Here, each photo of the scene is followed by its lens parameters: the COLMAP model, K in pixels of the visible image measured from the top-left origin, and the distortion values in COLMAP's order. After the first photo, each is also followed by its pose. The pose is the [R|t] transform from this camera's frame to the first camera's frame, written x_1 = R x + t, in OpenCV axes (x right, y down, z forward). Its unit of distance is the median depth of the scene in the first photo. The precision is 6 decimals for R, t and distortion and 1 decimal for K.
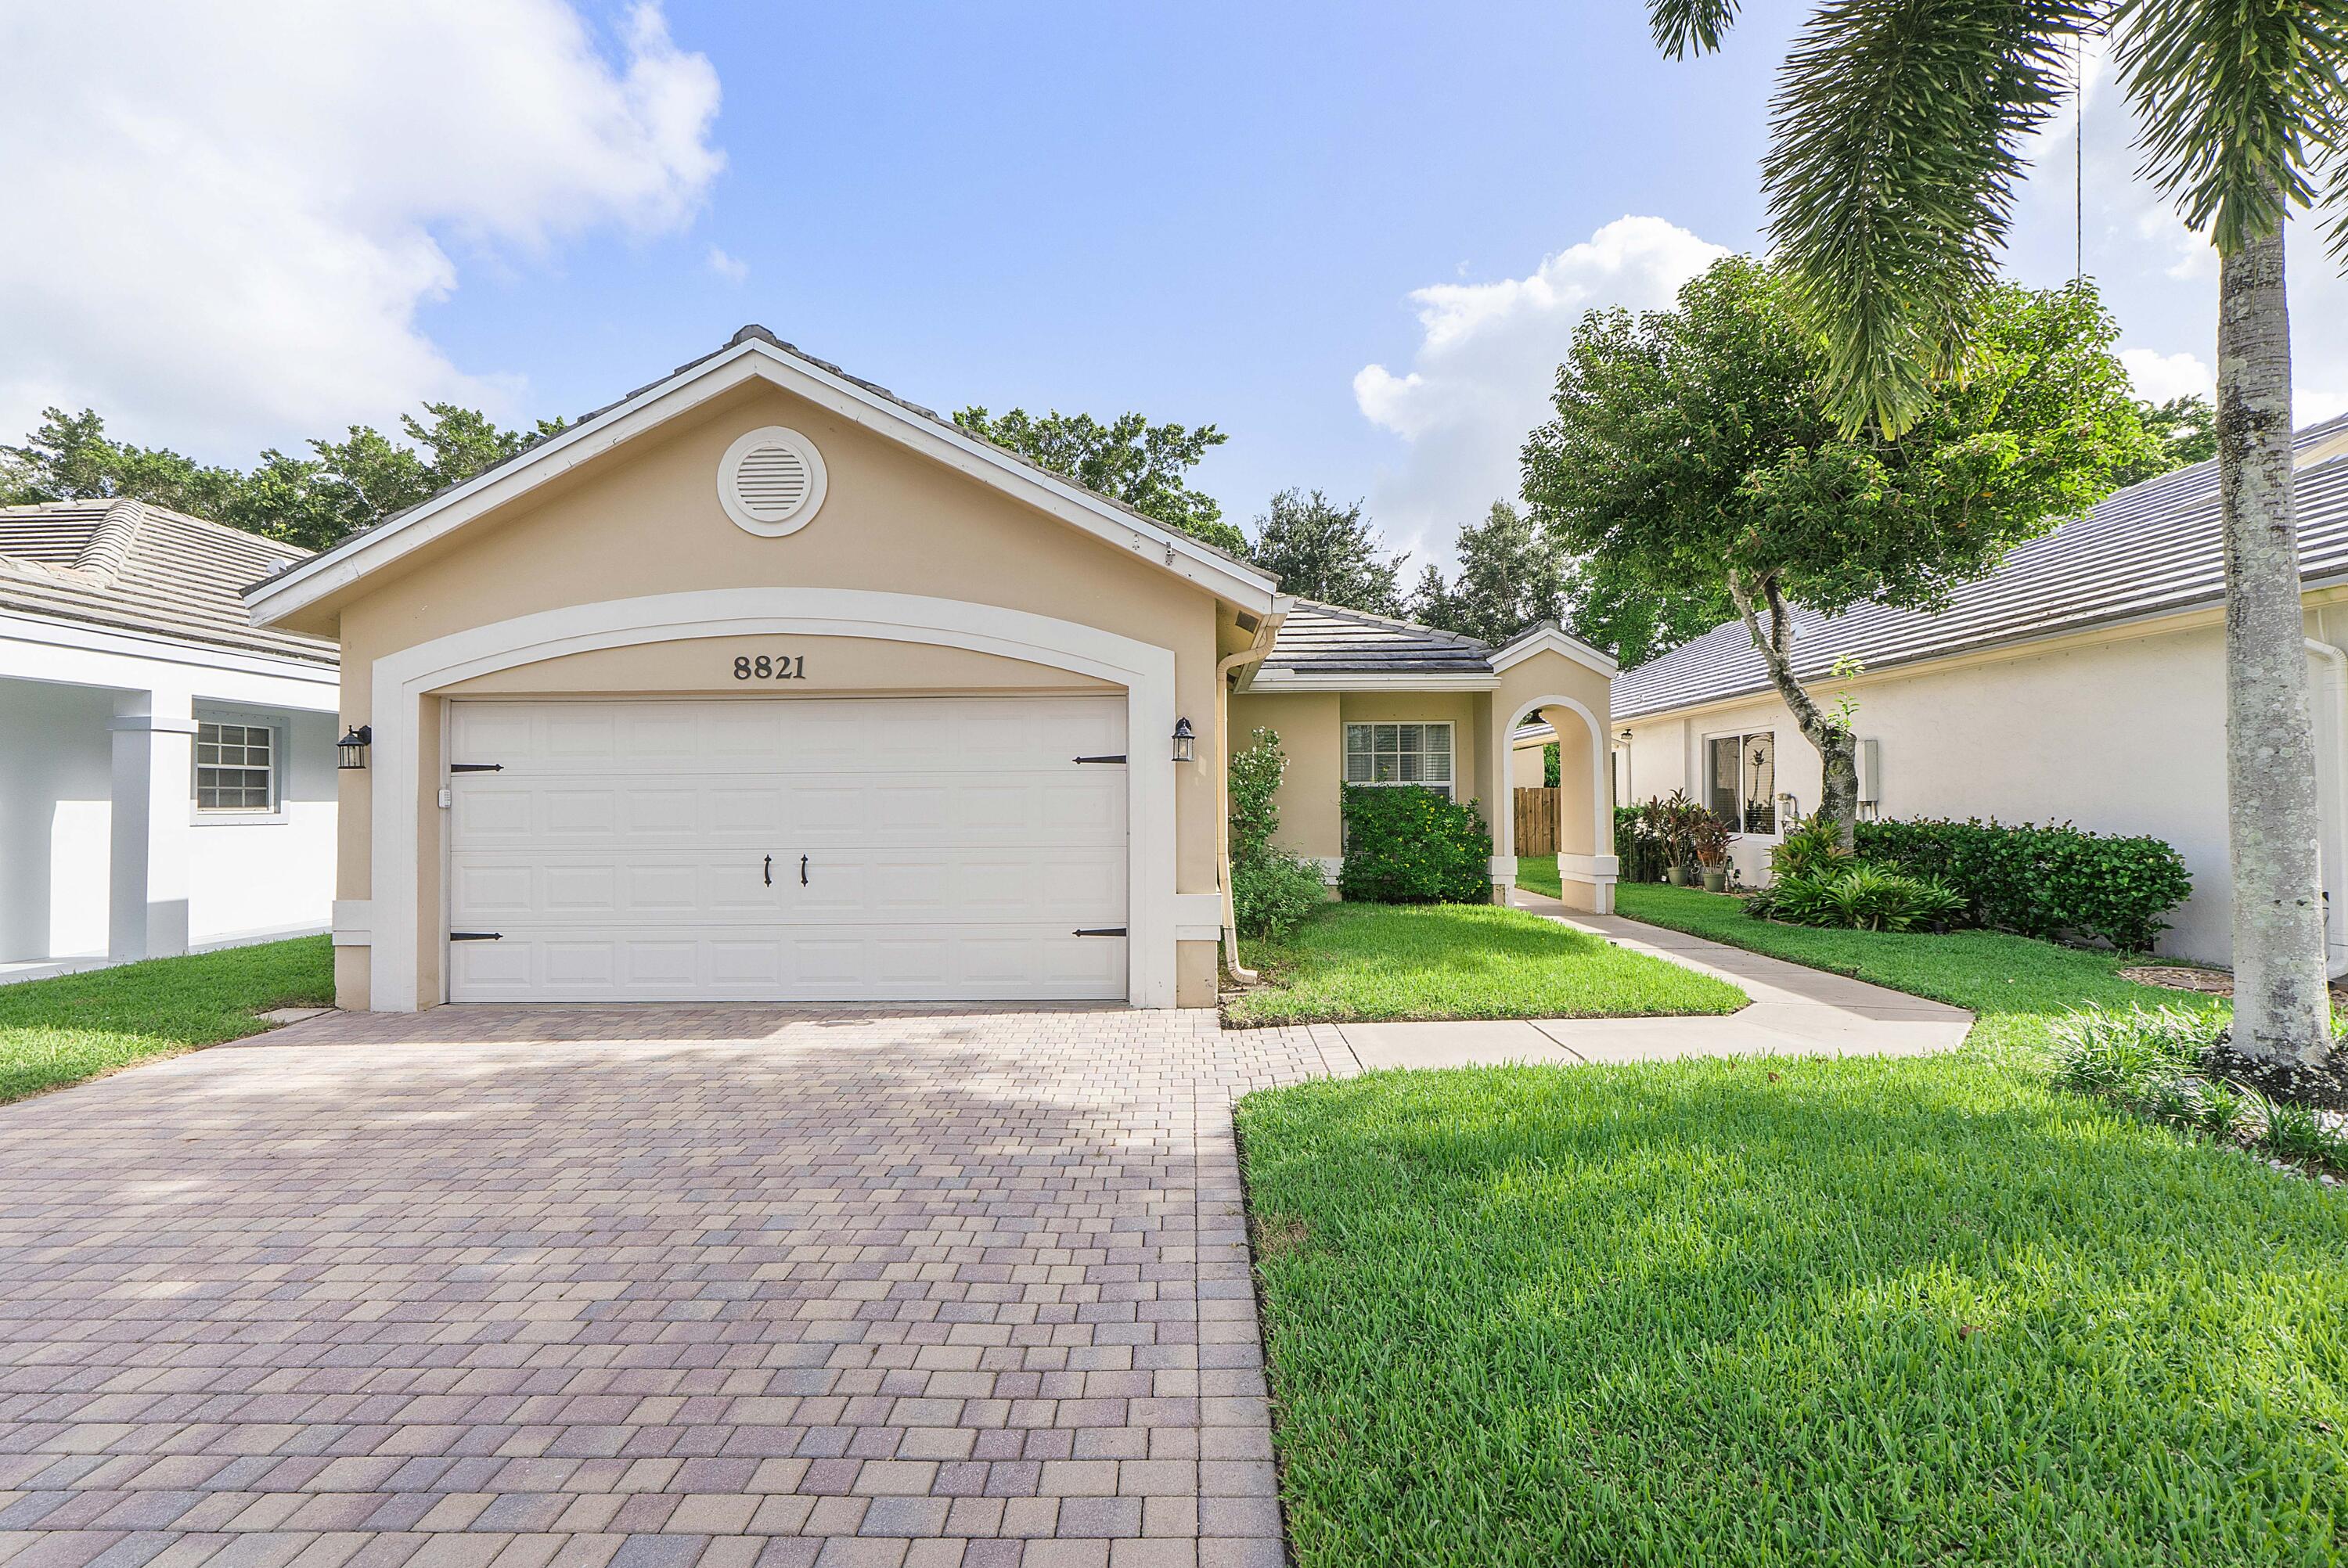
lens RADIAL K [[1002.7, 0, 1181.7], [0, 1002.7, 792.9], [0, 0, 1]] dist [-0.008460, 0.001125]
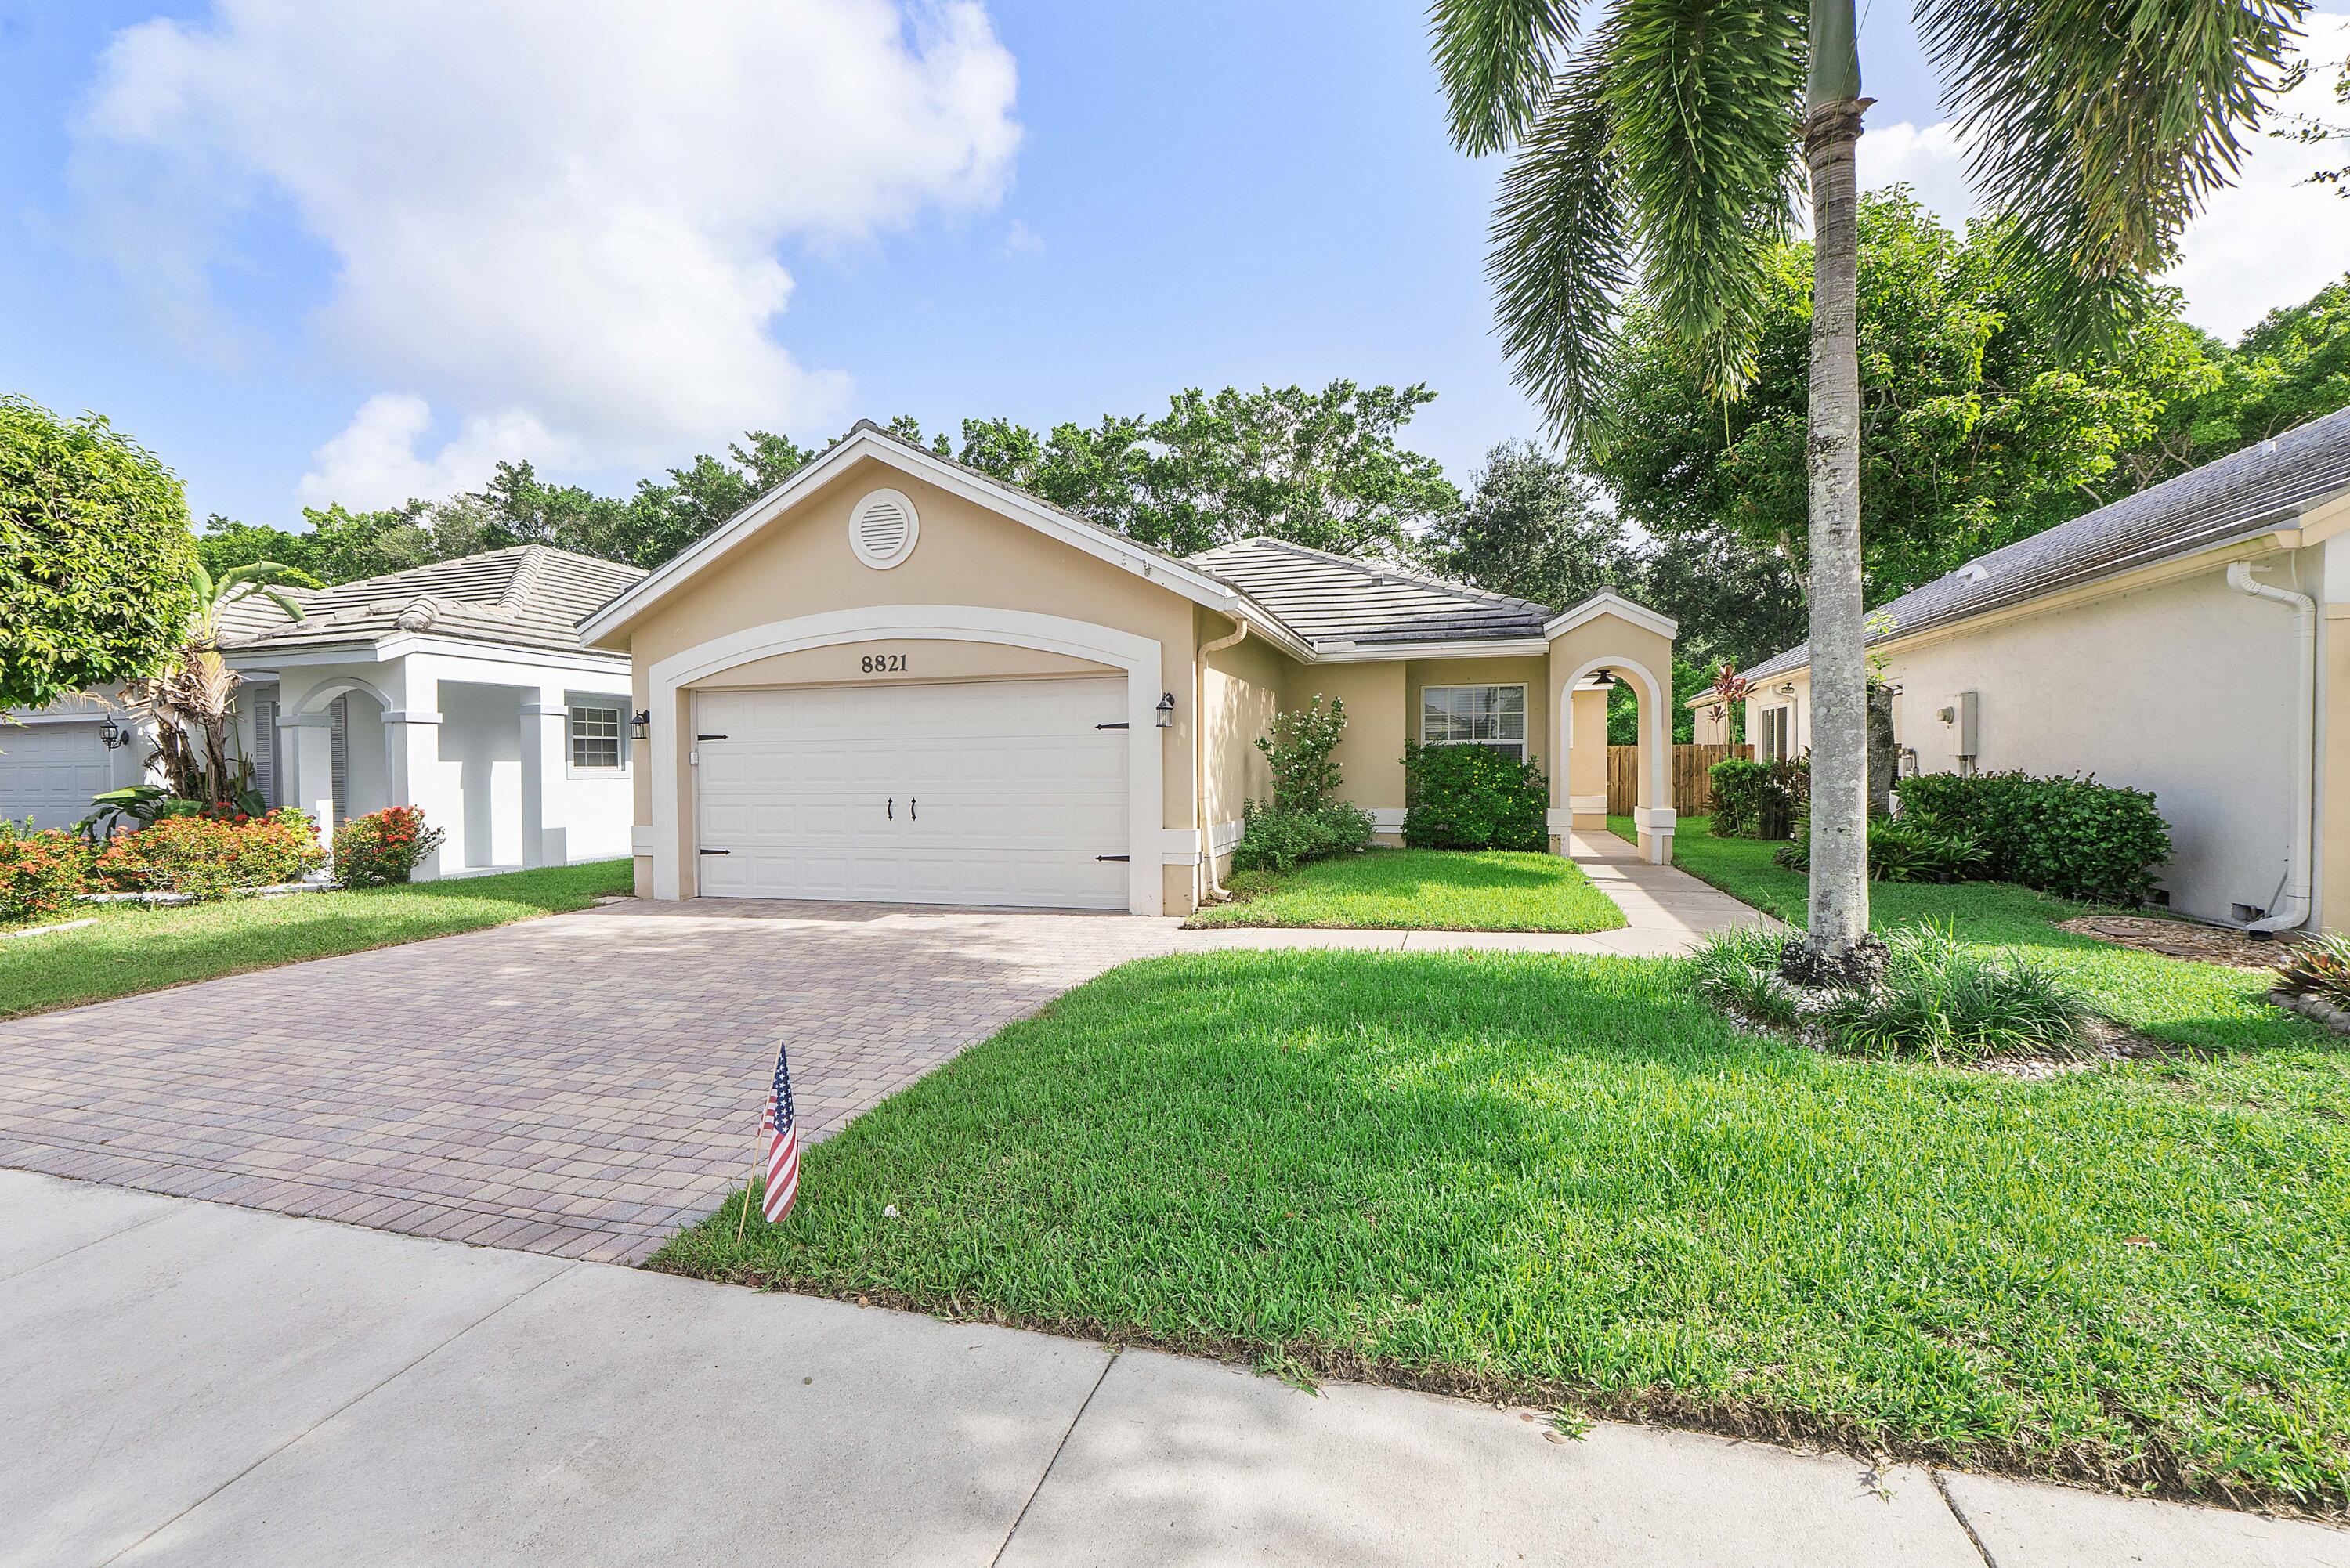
lens RADIAL K [[992.8, 0, 1166.6], [0, 992.8, 794.2], [0, 0, 1]] dist [-0.005385, -0.000689]
pose [[0.964066, 0.004475, -0.265623, 0.246940], [0.006372, 0.999181, 0.039961, 0.003378], [0.265585, -0.040217, 0.963248, -0.173315]]
